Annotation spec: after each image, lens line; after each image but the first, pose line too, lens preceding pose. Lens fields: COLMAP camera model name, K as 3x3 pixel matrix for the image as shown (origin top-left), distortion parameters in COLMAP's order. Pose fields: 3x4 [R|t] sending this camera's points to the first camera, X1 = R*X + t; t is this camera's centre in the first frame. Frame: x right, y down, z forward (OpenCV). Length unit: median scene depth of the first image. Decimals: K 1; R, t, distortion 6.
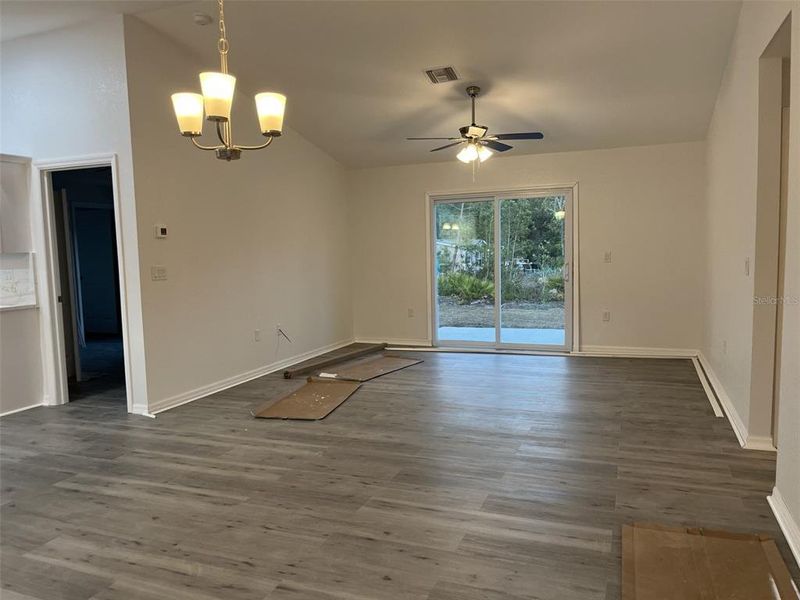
lens RADIAL K [[612.9, 0, 405.1], [0, 612.9, 300.7], [0, 0, 1]] dist [0.064541, -0.078023]
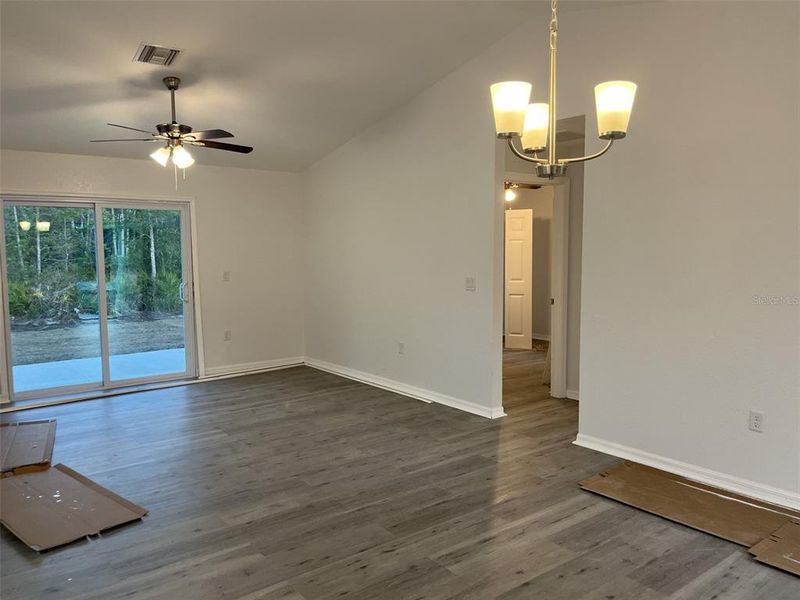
lens RADIAL K [[612.9, 0, 405.1], [0, 612.9, 300.7], [0, 0, 1]] dist [0.064541, -0.078023]
pose [[0.532280, -0.059248, 0.844492, -0.565156], [0.074594, 0.996950, 0.022928, -0.051099], [-0.843275, 0.050790, 0.535077, 0.376285]]
